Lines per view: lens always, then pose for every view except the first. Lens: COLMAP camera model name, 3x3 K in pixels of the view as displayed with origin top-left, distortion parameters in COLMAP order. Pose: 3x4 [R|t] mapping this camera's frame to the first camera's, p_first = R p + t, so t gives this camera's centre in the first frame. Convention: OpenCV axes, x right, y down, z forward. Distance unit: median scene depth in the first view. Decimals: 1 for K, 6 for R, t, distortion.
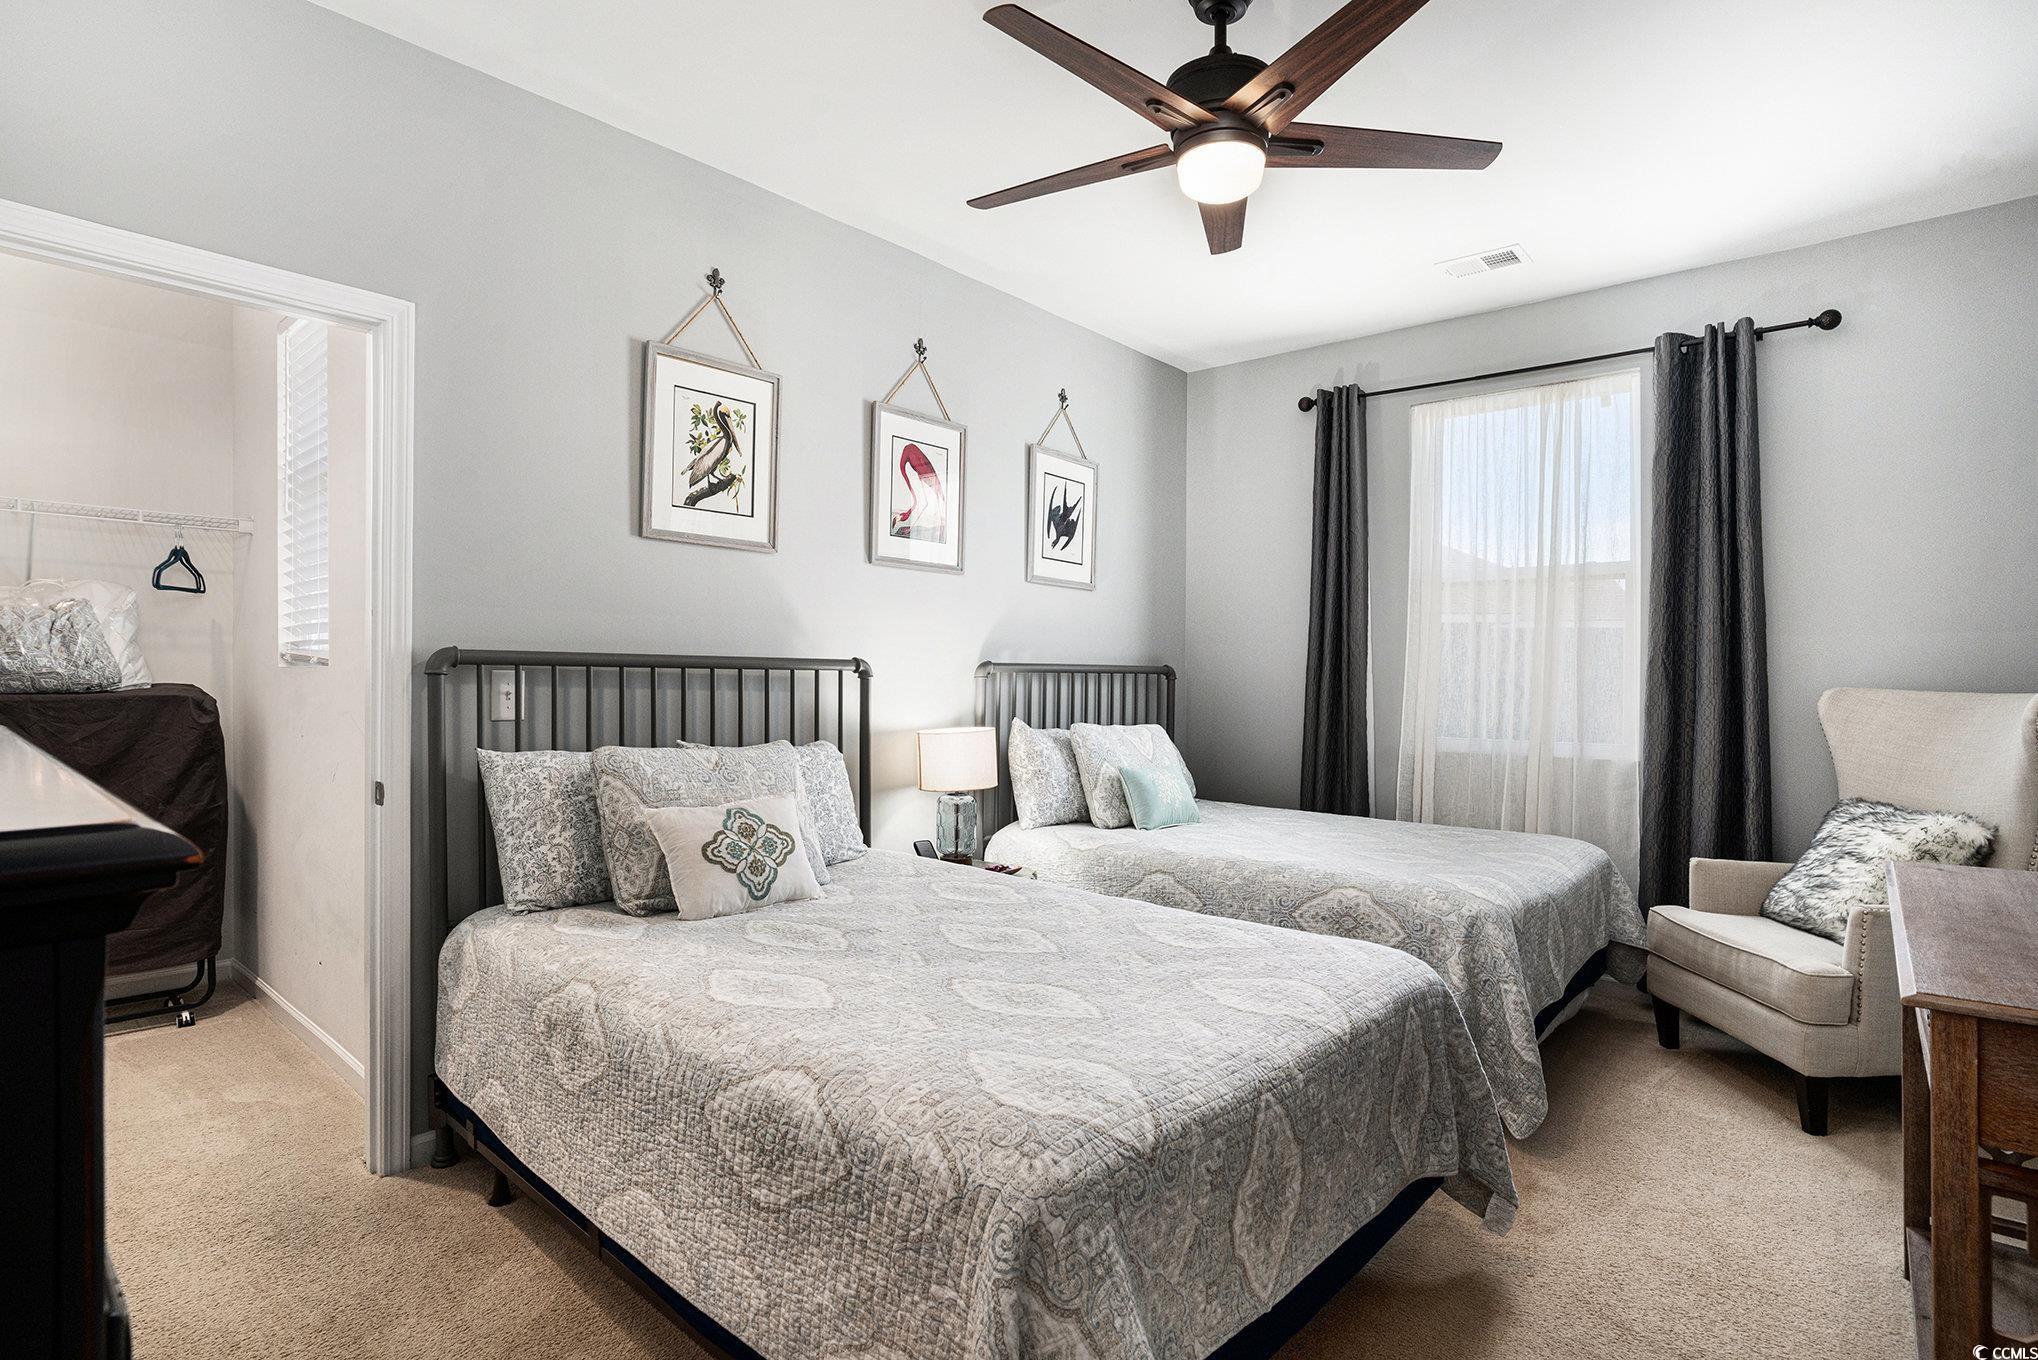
lens RADIAL K [[1008.6, 0, 1020.8], [0, 1008.6, 679.7], [0, 0, 1]] dist [-0.037011, 0.005712]
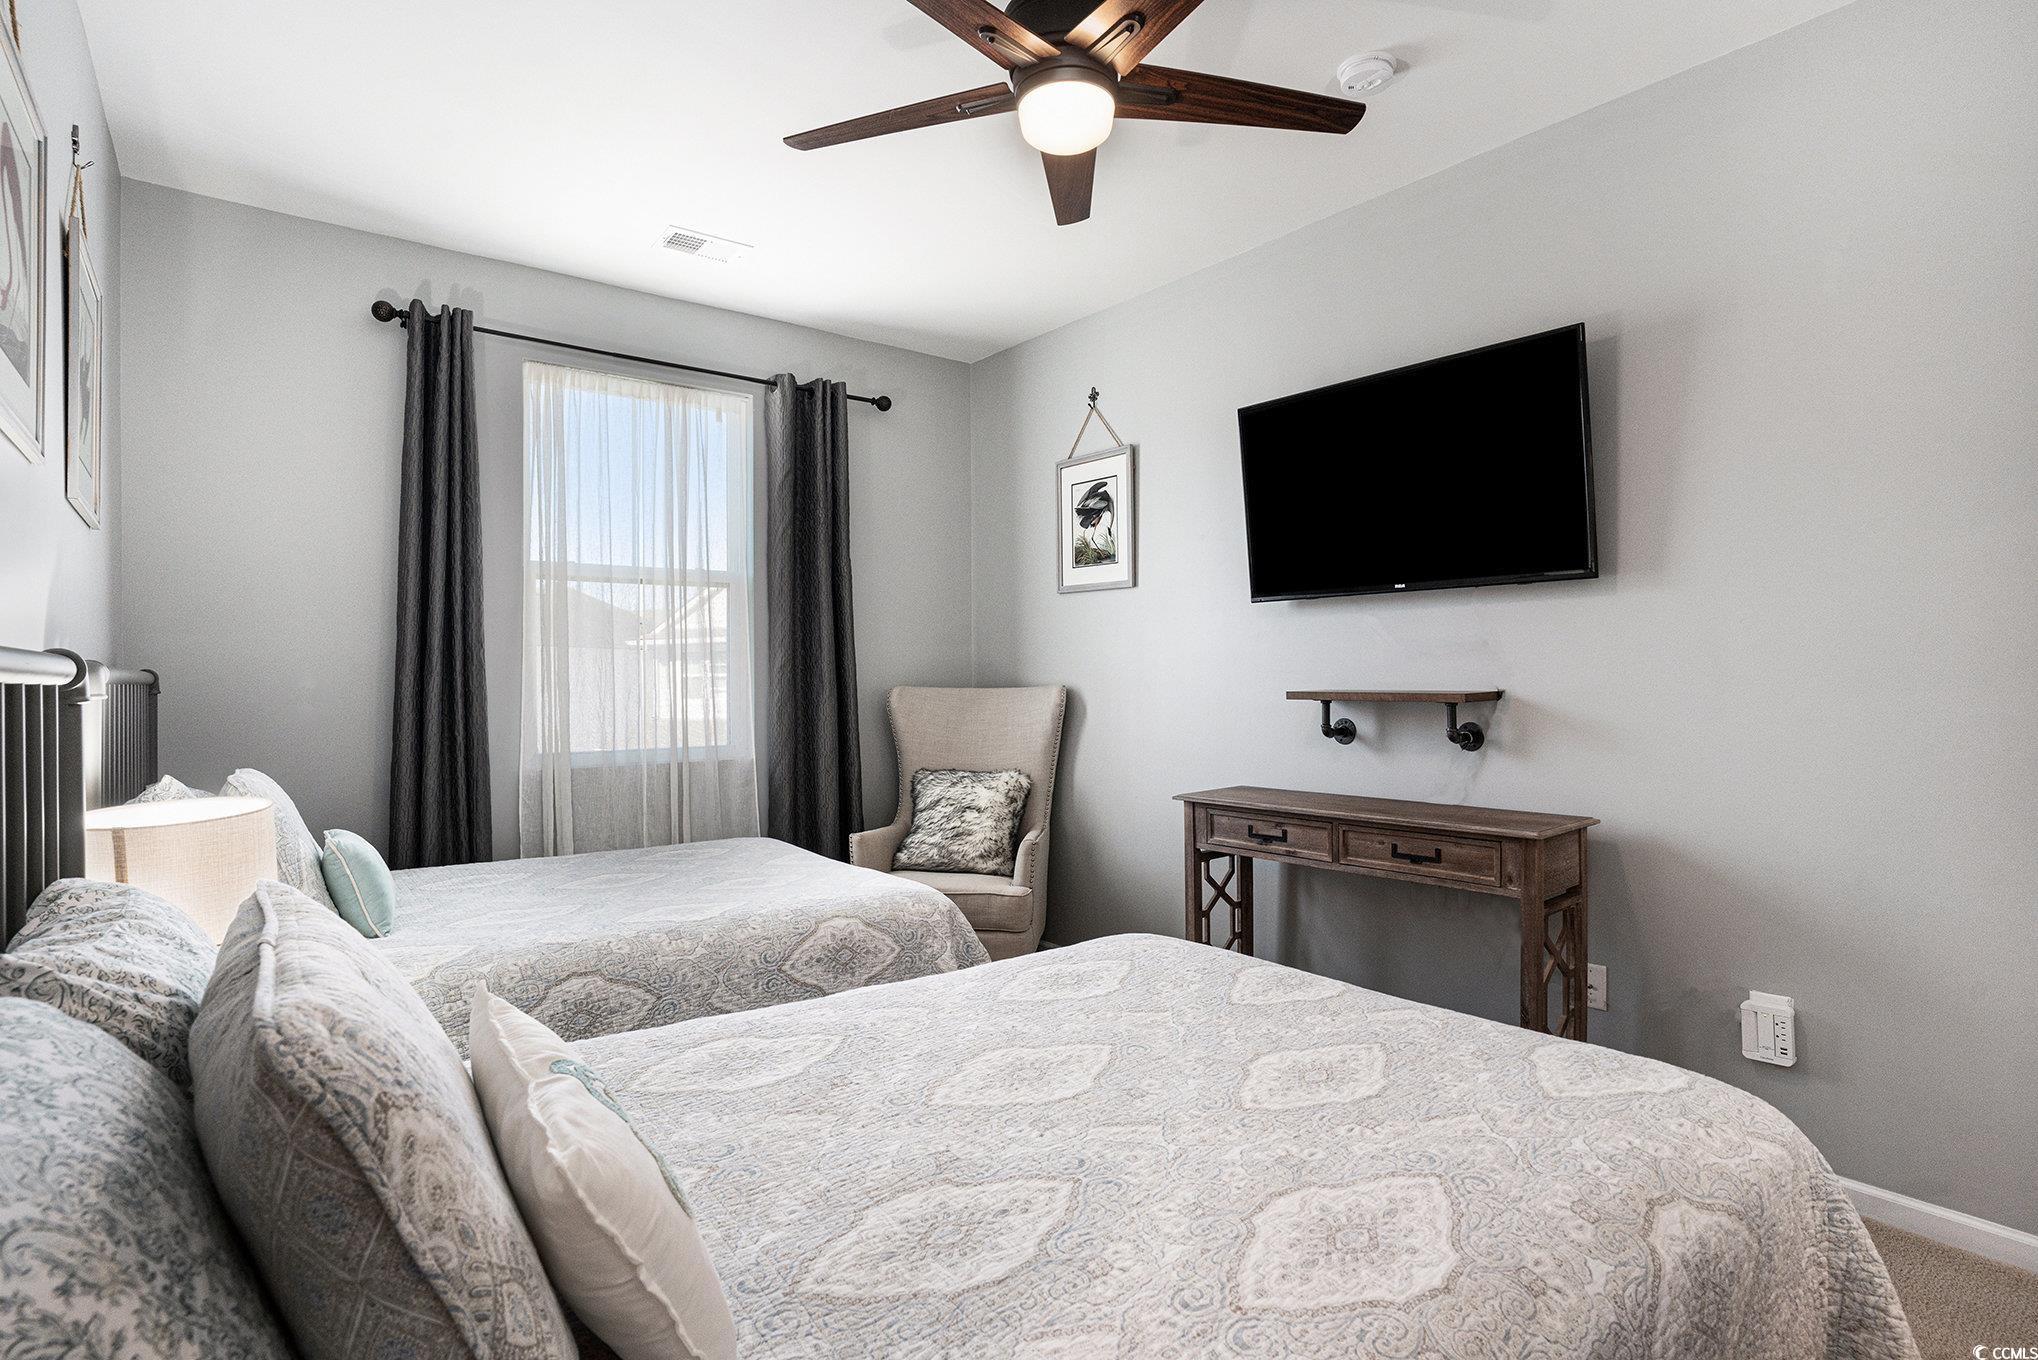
lens RADIAL K [[1008.6, 0, 1015.4], [0, 1008.6, 677.3], [0, 0, 1]] dist [-0.037011, 0.005712]
pose [[0.215947, -0.008240, 0.976370, -0.482210], [0.015085, 0.999873, 0.005102, -0.009784], [-0.976289, 0.013627, 0.216044, 0.602342]]
